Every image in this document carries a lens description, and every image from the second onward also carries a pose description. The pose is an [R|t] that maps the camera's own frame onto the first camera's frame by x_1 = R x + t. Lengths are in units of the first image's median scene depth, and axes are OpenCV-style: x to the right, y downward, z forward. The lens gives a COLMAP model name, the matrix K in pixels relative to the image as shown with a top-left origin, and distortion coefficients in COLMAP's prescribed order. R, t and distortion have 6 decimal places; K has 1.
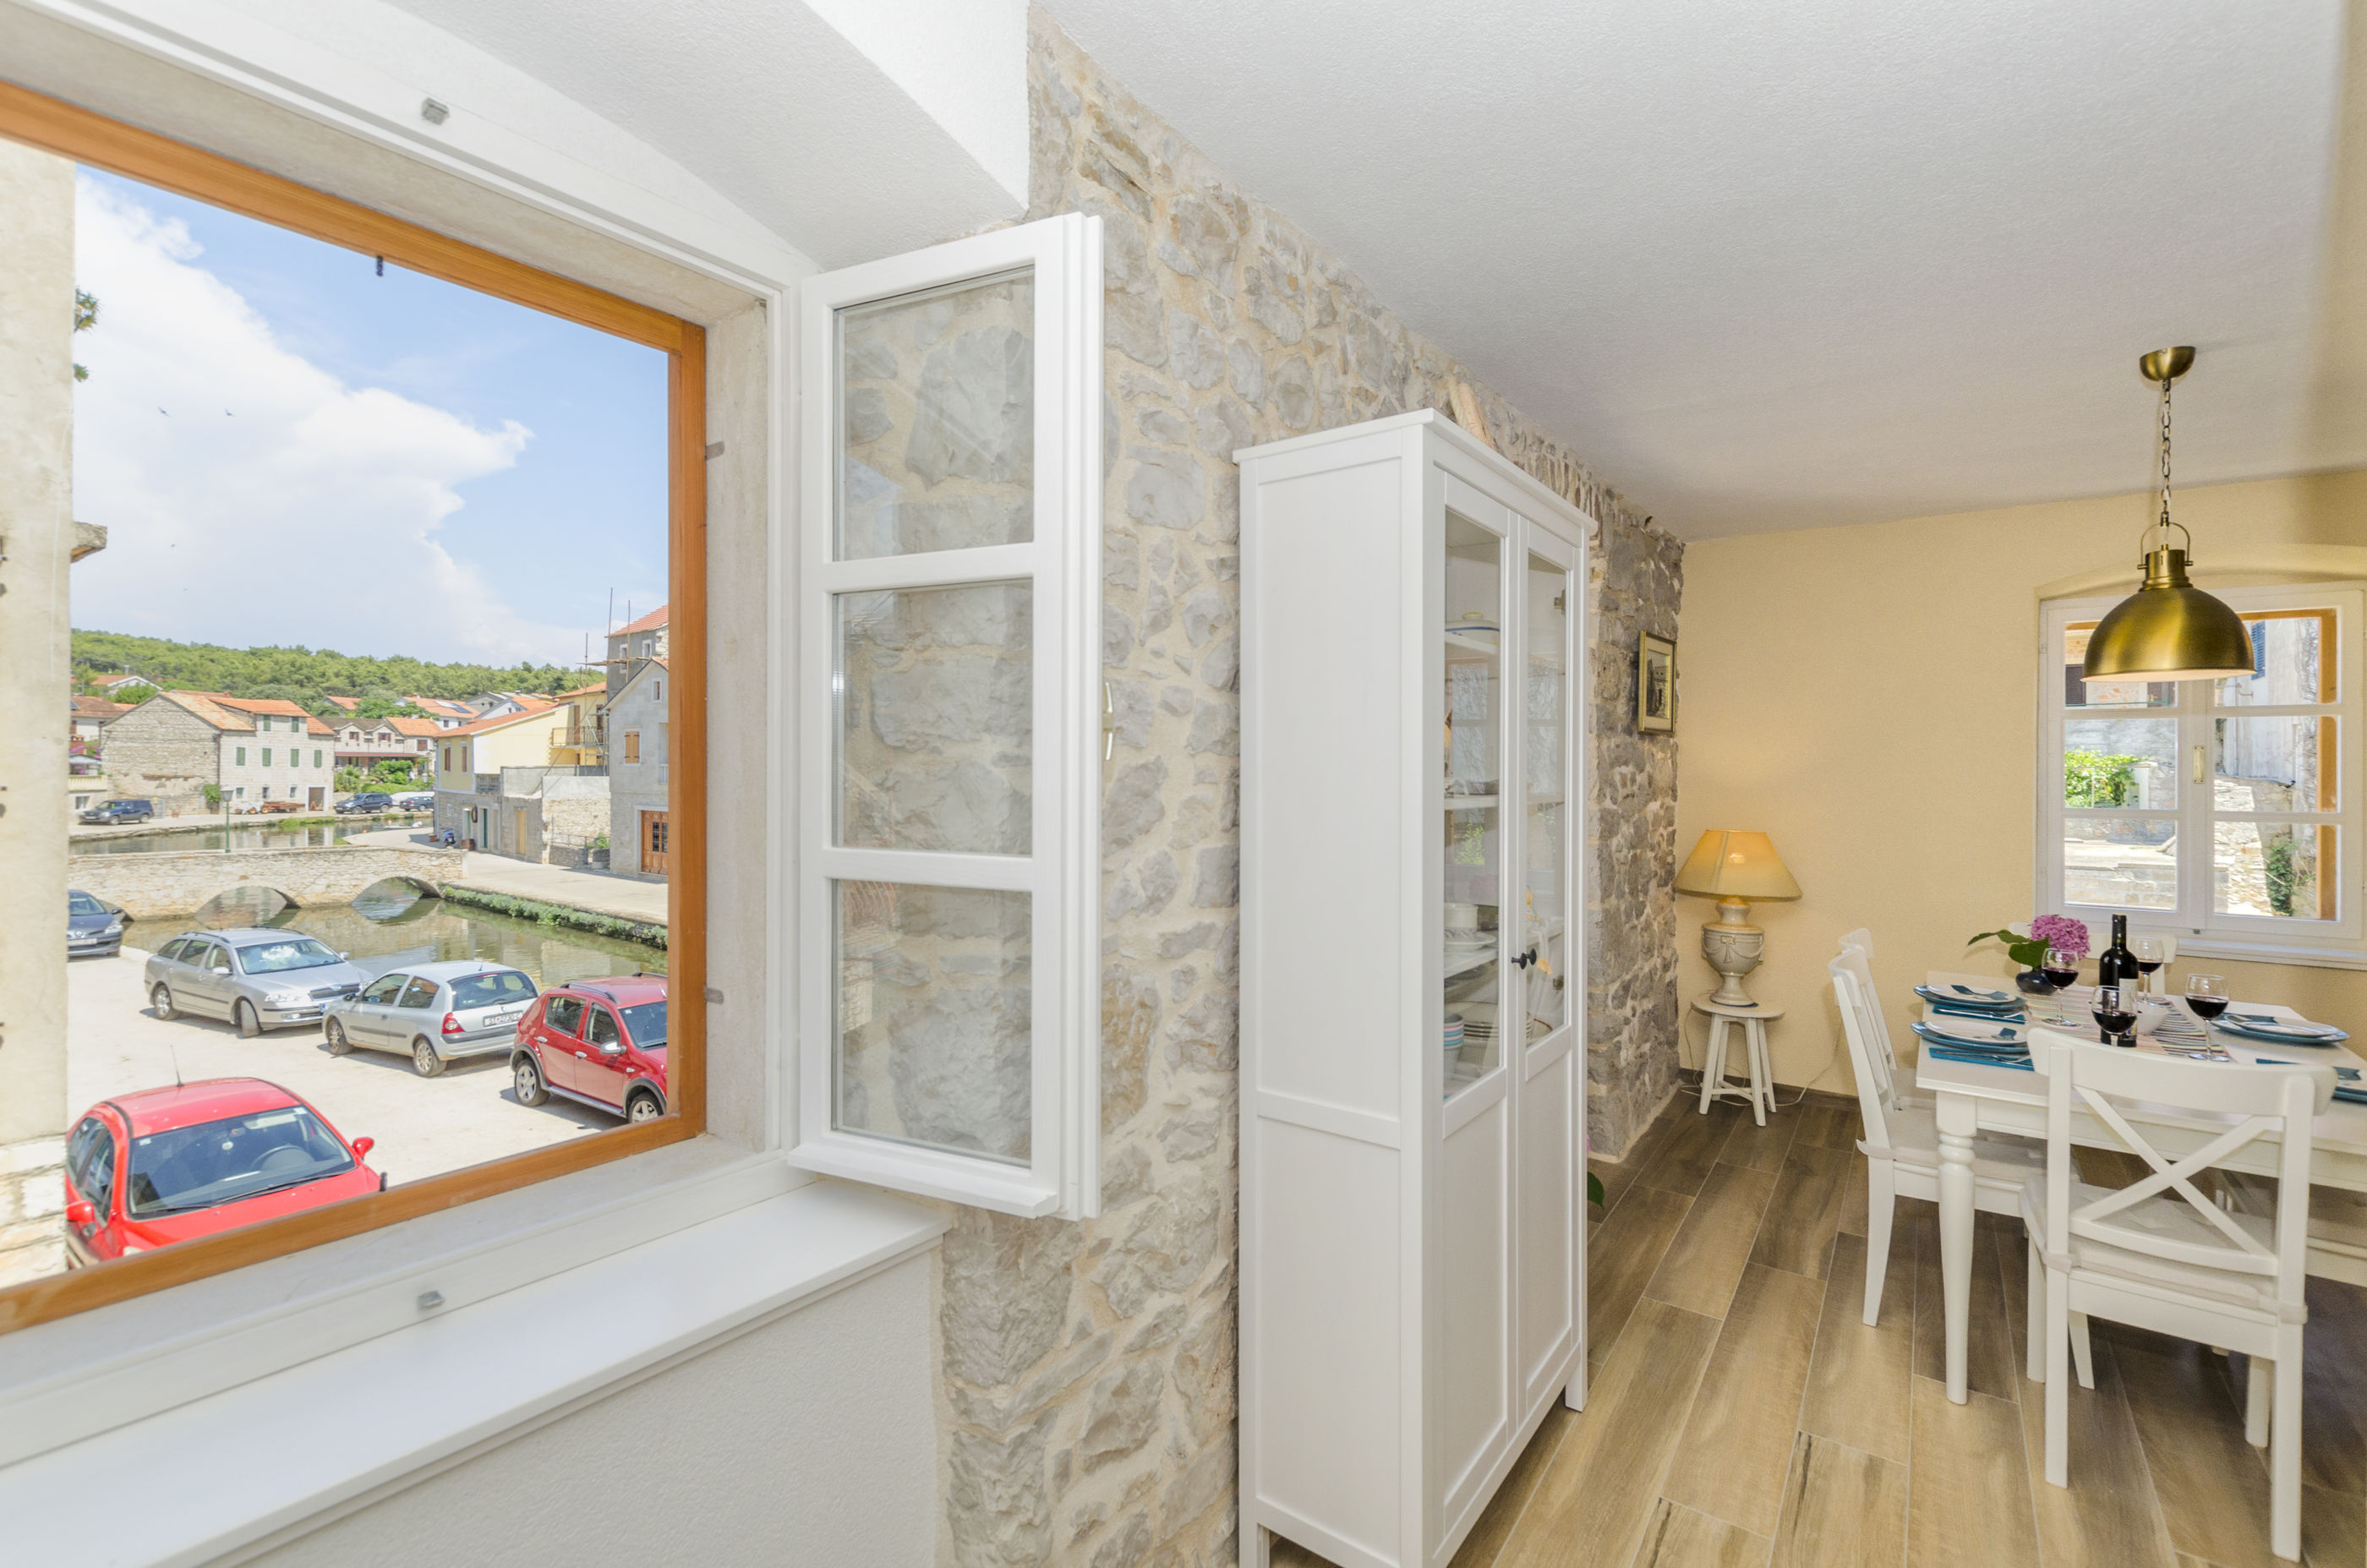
lens RADIAL K [[1032.9, 0, 1201.5], [0, 1032.9, 774.9], [0, 0, 1]] dist [0.012273, -0.005520]
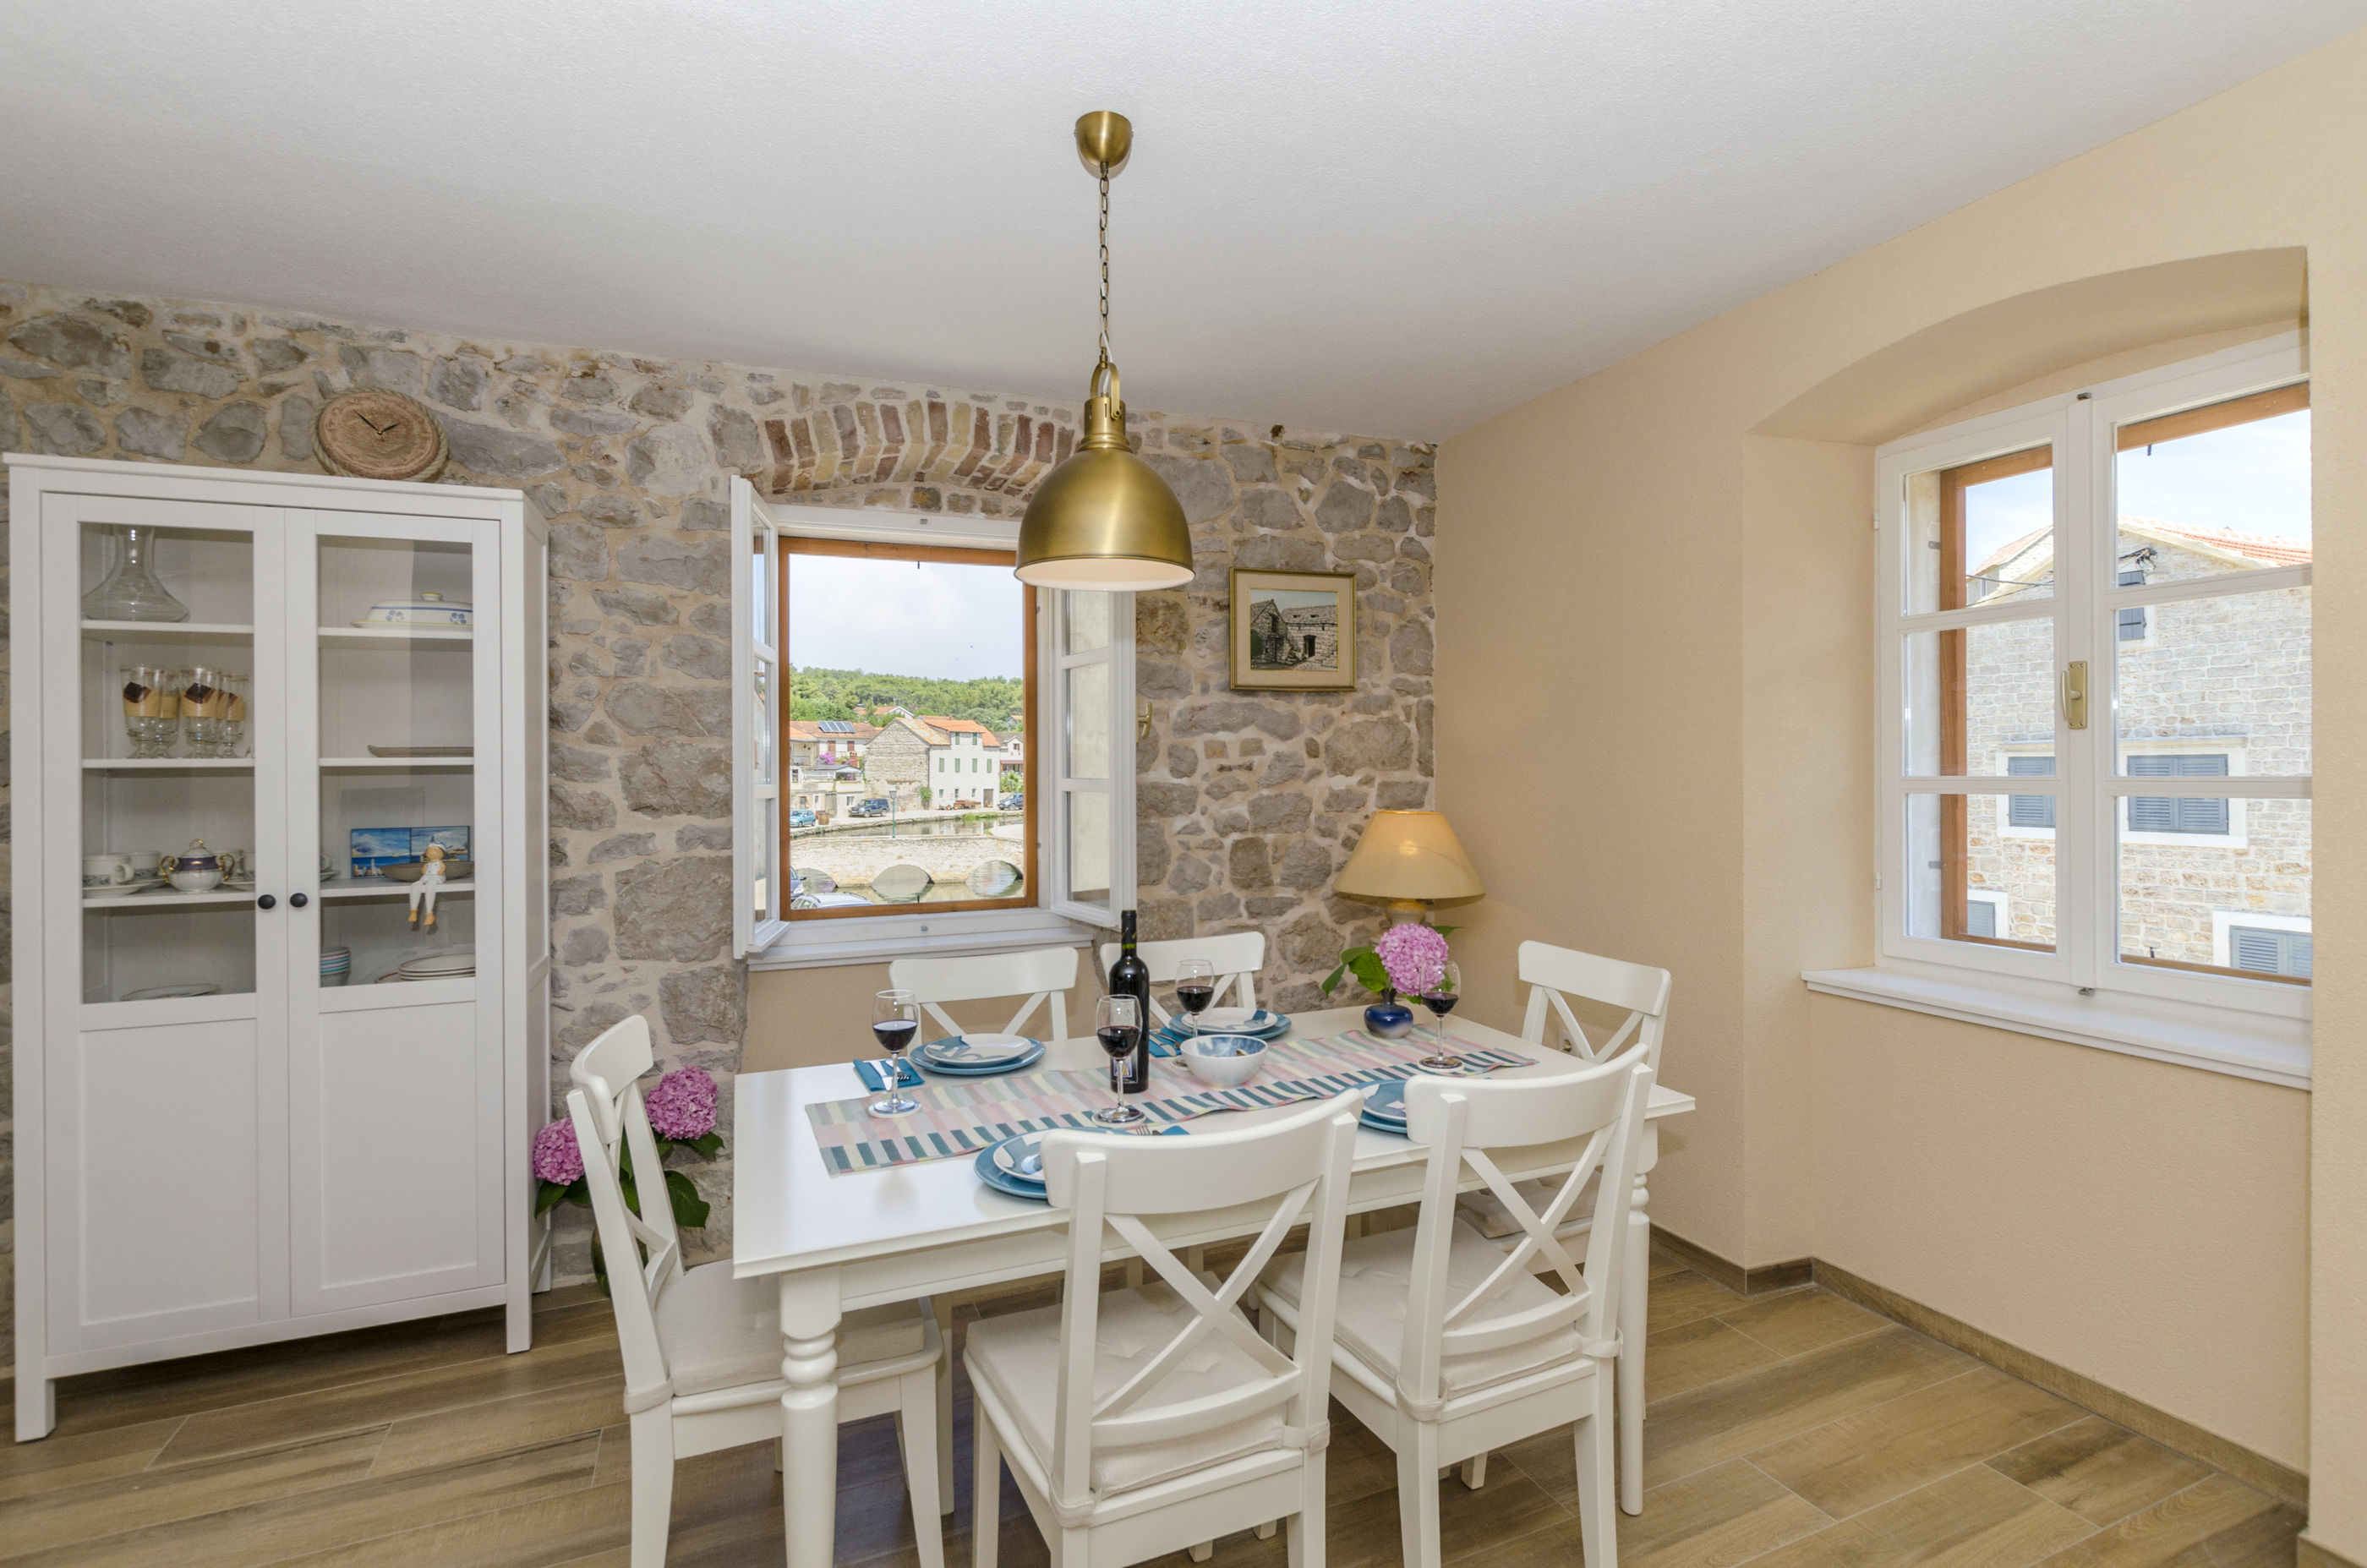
lens RADIAL K [[1092.2, 0, 1184.6], [0, 1092.2, 755.1], [0, 0, 1]] dist [0.003789, -0.001868]
pose [[0.846894, -0.020598, -0.531362, 0.102891], [0.011193, 0.999719, -0.020914, 0.003372], [0.531643, 0.011764, 0.846887, 0.029712]]
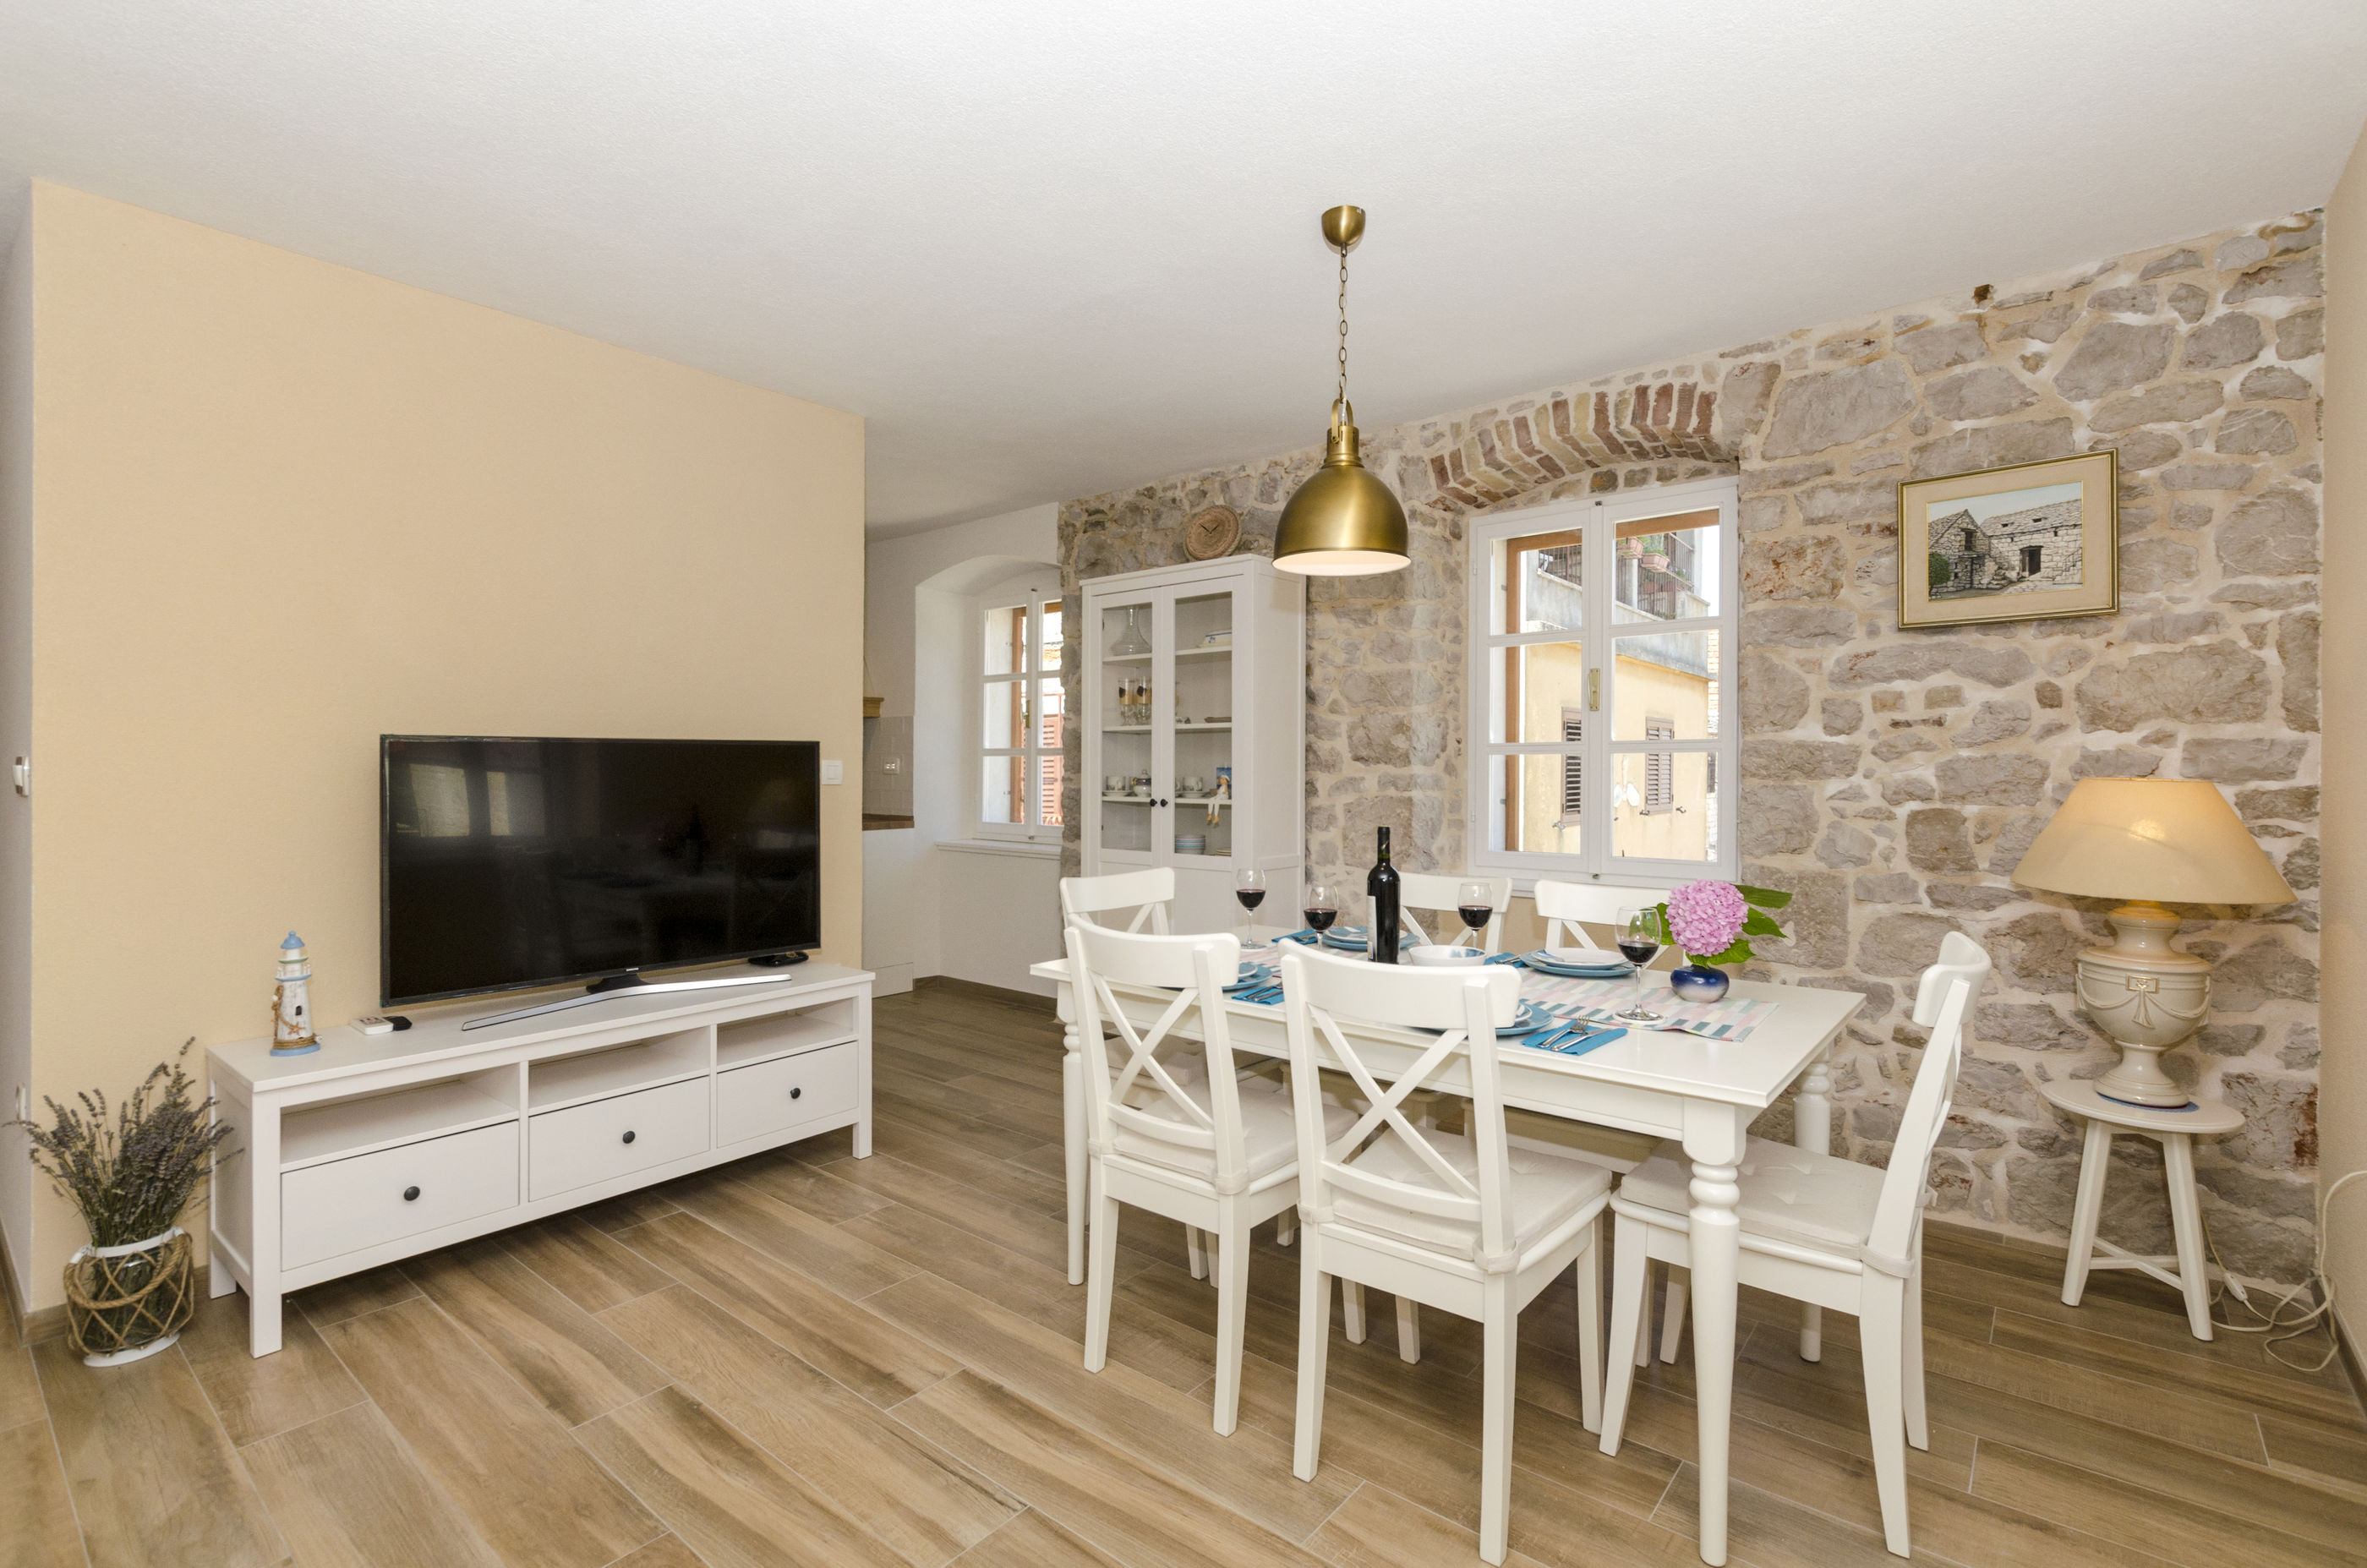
lens RADIAL K [[1092.2, 0, 1178.5], [0, 1092.2, 759.4], [0, 0, 1]] dist [0.003789, -0.001868]
pose [[-0.083057, -0.015764, -0.996420, 0.142942], [-0.011290, 0.999826, -0.014877, 0.007347], [0.996481, 0.010014, -0.083220, 0.070575]]
